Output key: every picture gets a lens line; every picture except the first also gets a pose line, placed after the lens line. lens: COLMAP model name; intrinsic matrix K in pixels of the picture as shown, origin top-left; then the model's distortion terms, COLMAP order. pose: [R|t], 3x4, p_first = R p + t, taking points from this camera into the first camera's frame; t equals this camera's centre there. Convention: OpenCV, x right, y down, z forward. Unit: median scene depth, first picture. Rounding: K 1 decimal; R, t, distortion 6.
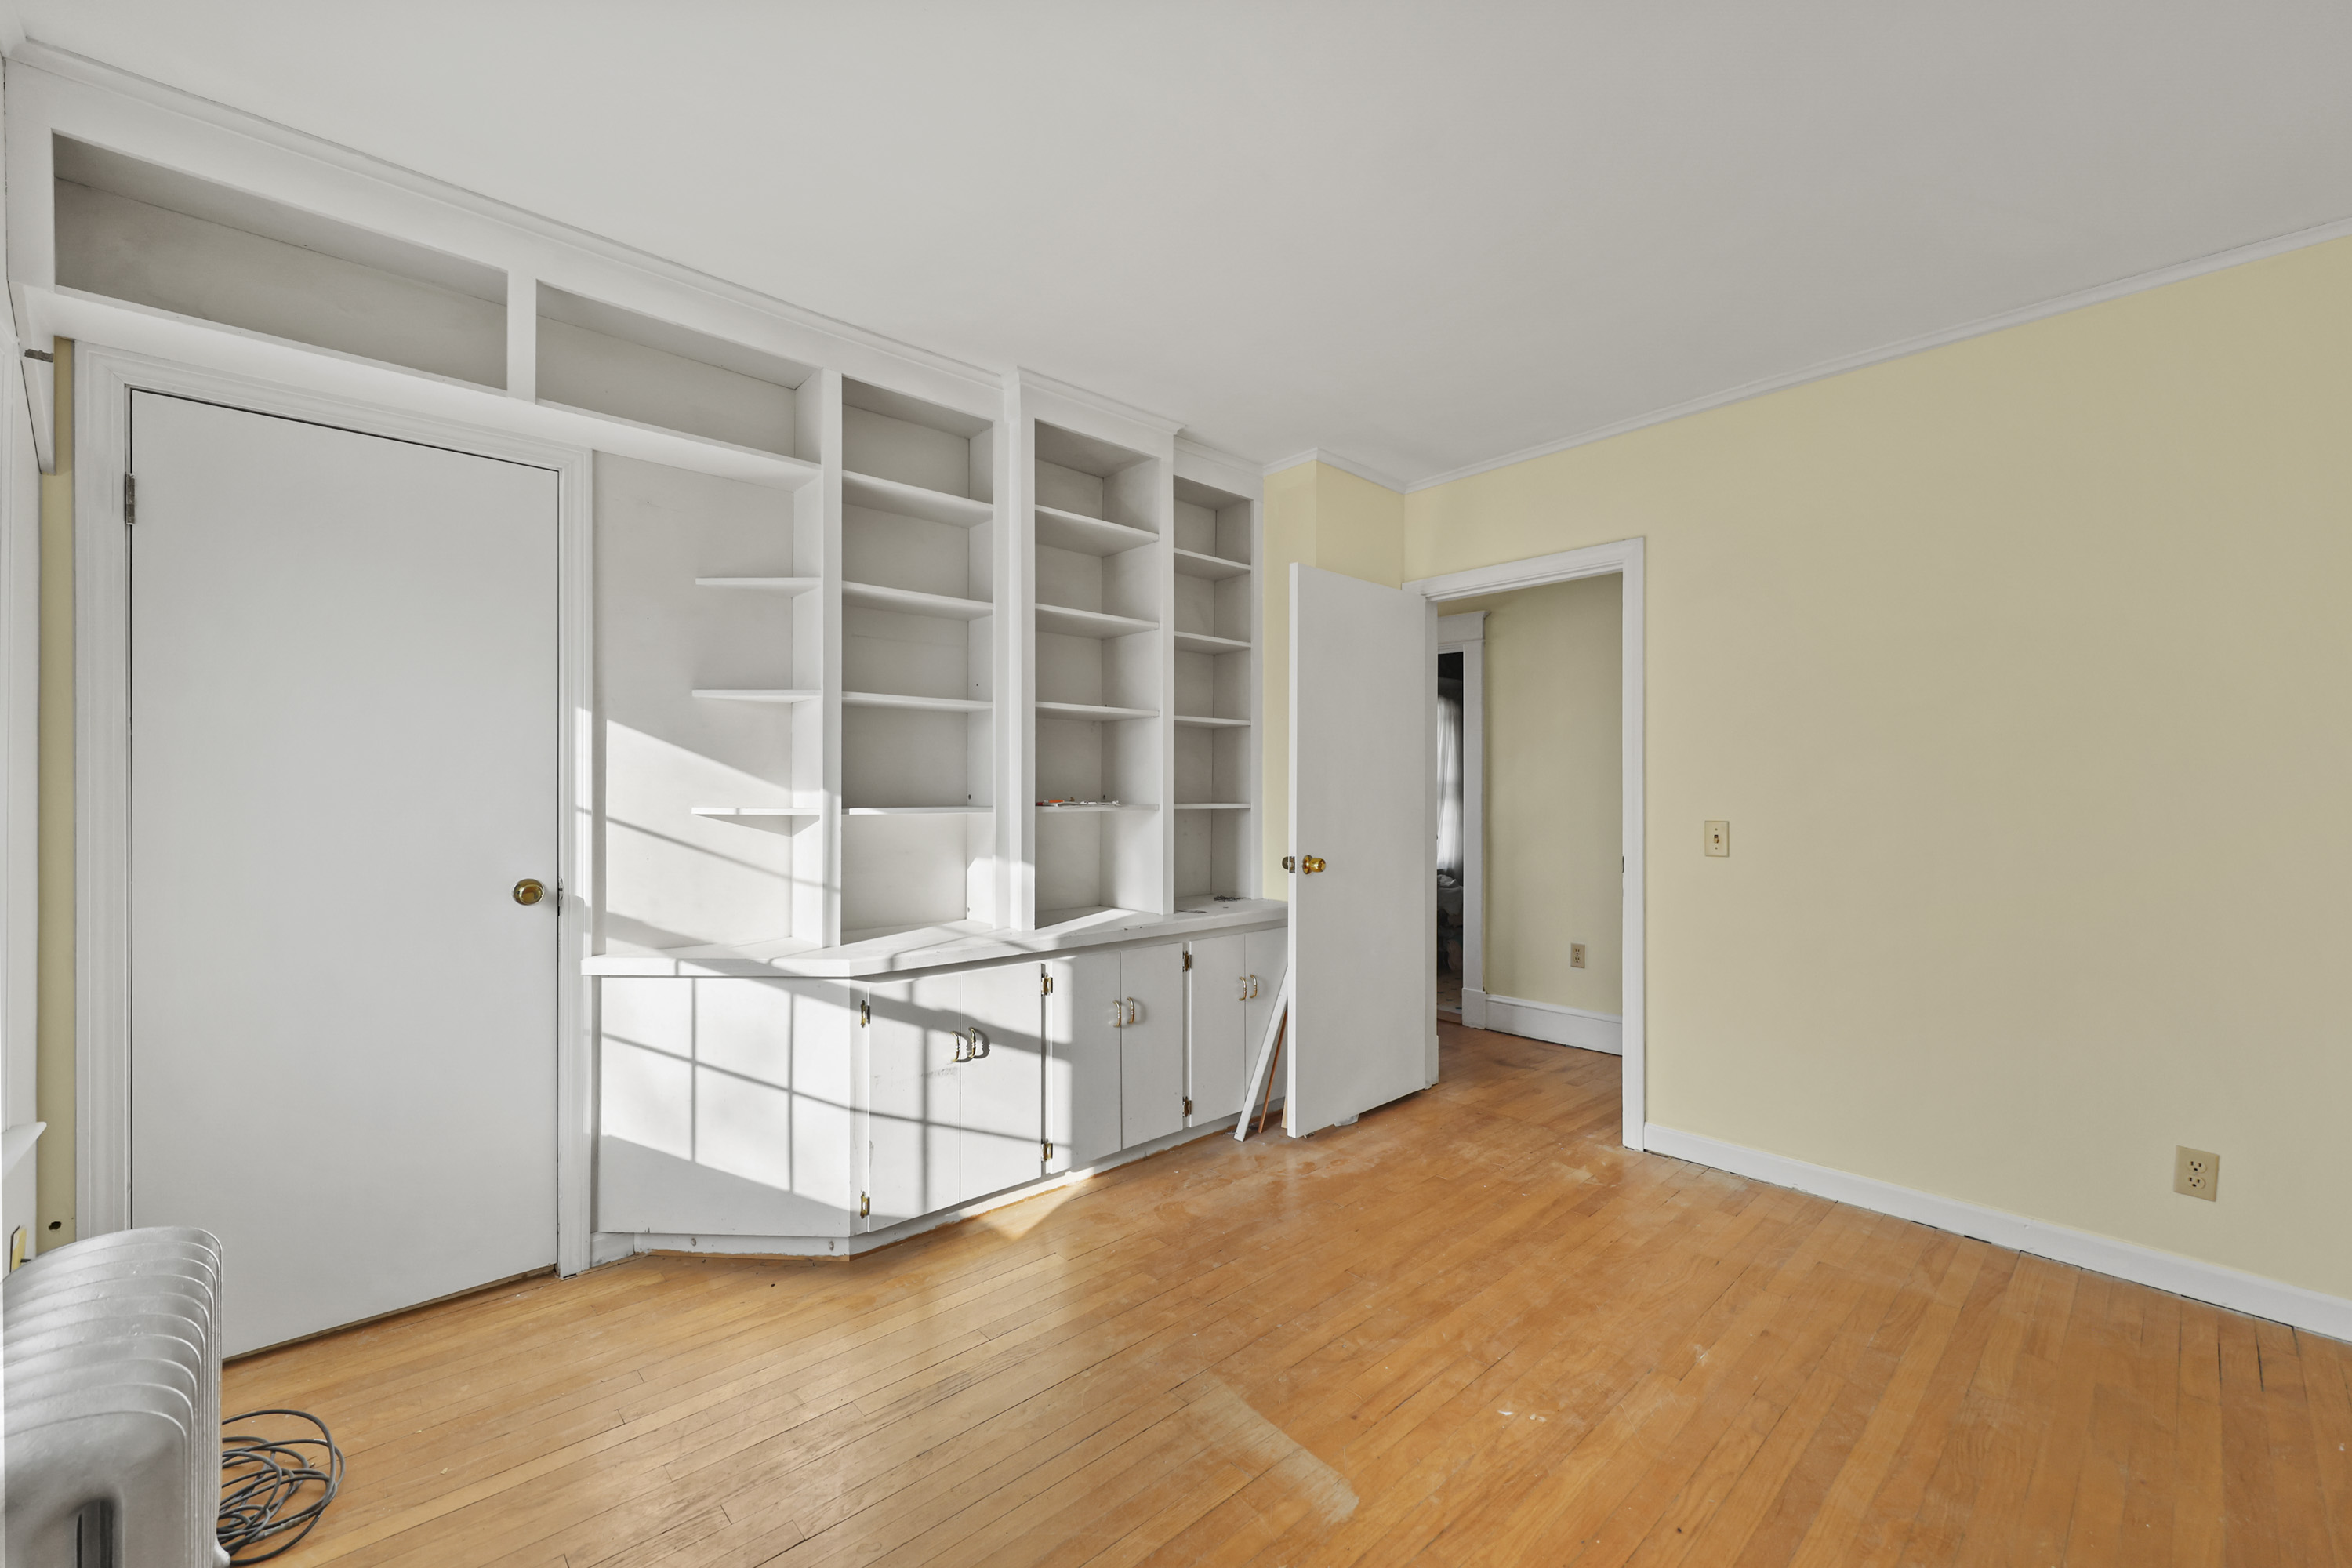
lens RADIAL K [[959.0, 0, 1170.8], [0, 959.0, 805.9], [0, 0, 1]] dist [0.000902, 0.000162]
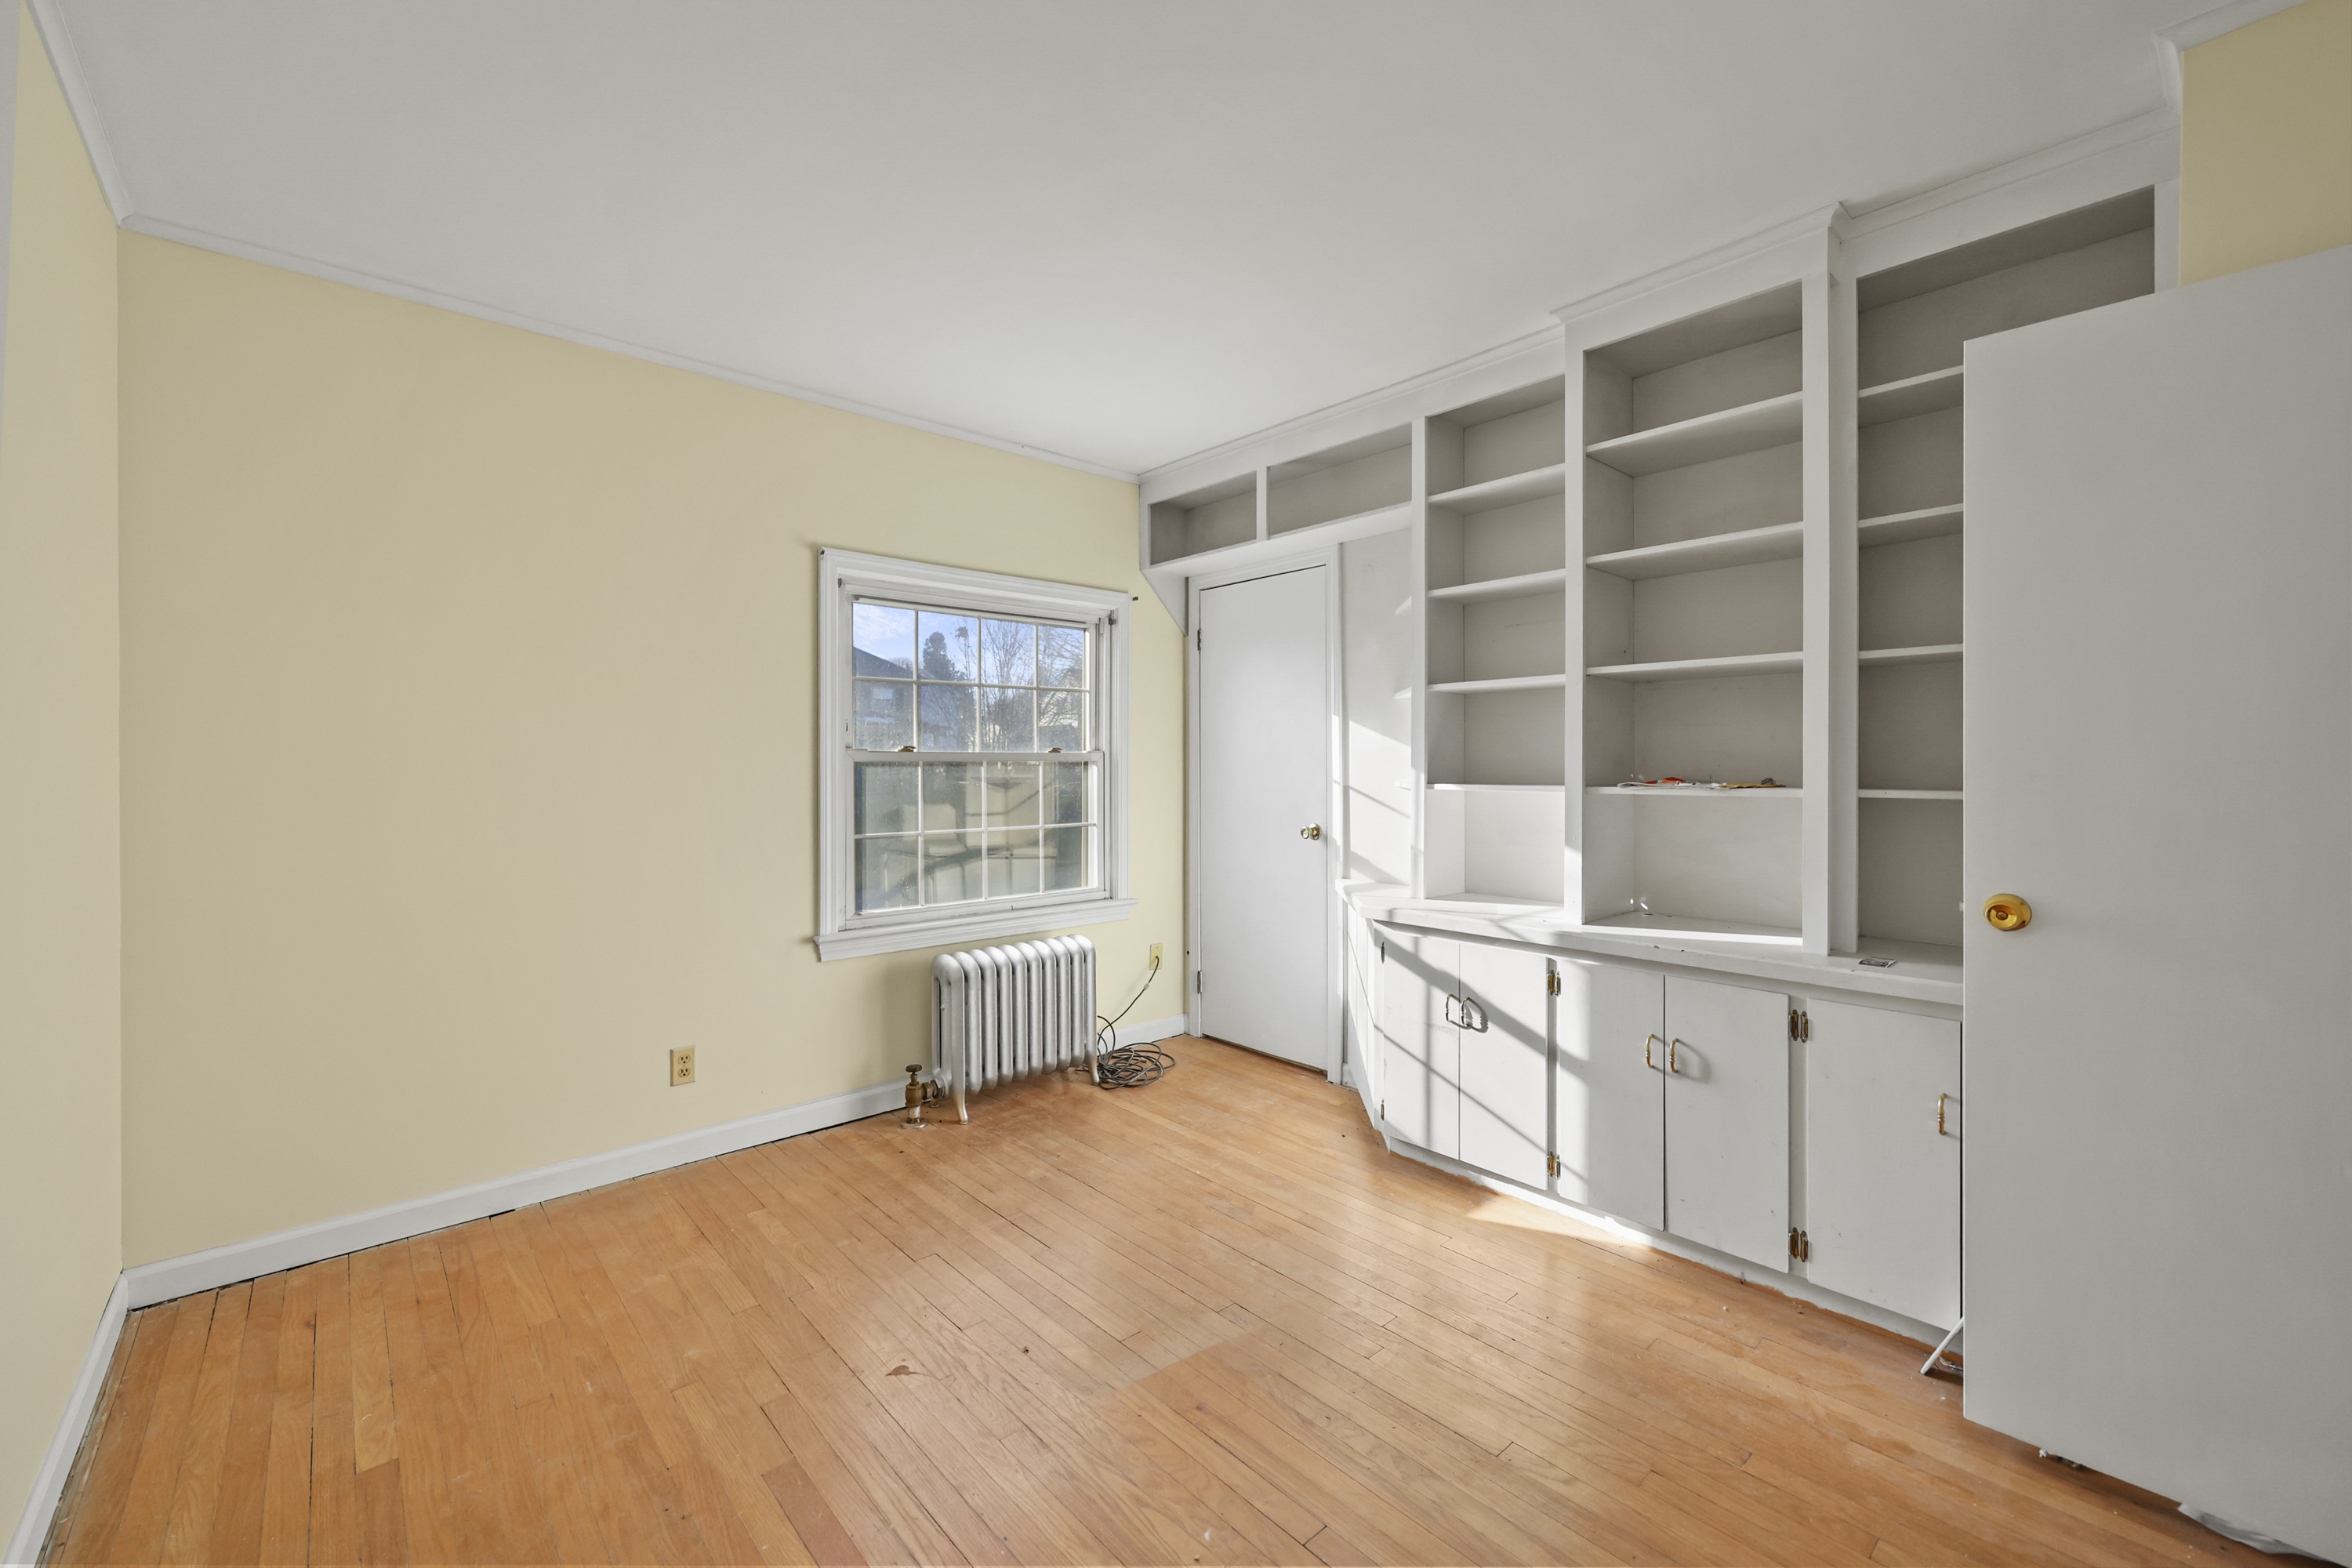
lens RADIAL K [[951.1, 0, 1181.7], [0, 951.1, 792.3], [0, 0, 1]] dist [-0.000047, 0.000095]
pose [[-0.013941, 0.023892, -0.999617, 0.837170], [-0.016533, 0.999572, 0.024122, -0.010467], [0.999766, 0.016863, -0.013540, 0.717300]]
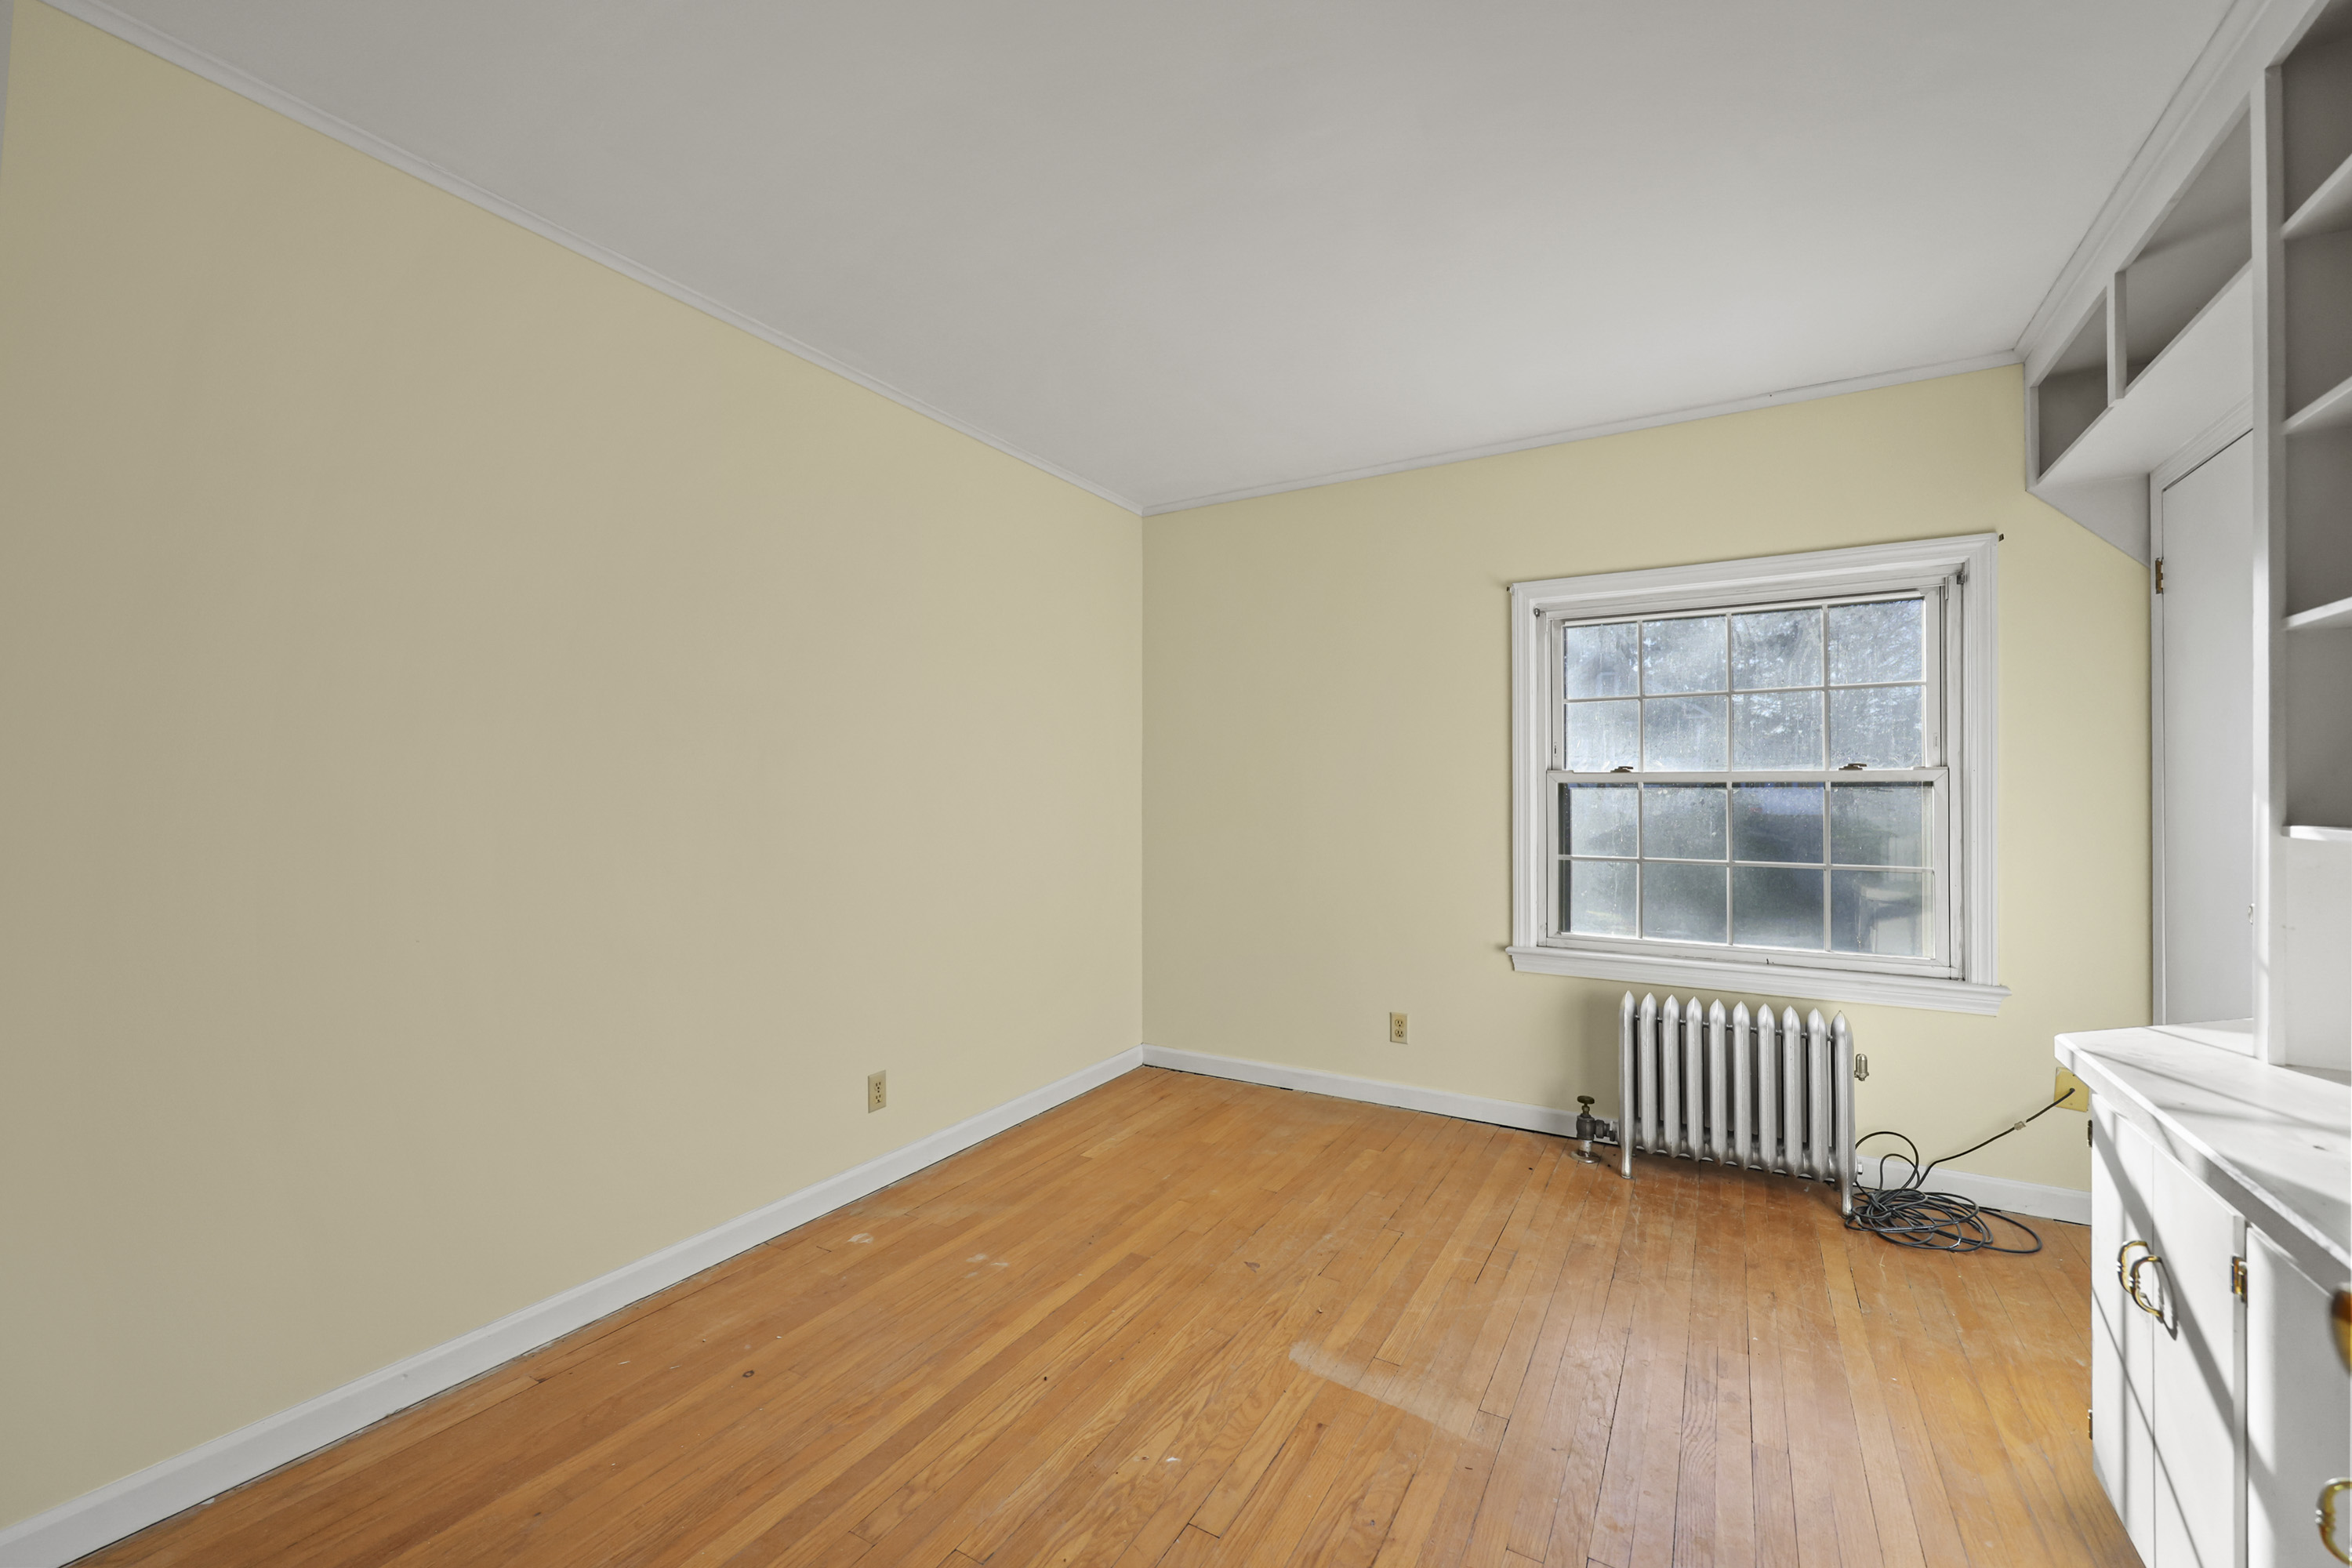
lens RADIAL K [[953.5, 0, 1161.3], [0, 953.5, 809.7], [0, 0, 1]] dist [-0.000324, 0.000026]
pose [[-0.960193, -0.000087, -0.279338, 0.452107], [-0.010964, 0.999241, 0.037379, -0.020355], [0.279123, 0.038954, -0.959465, 1.363266]]
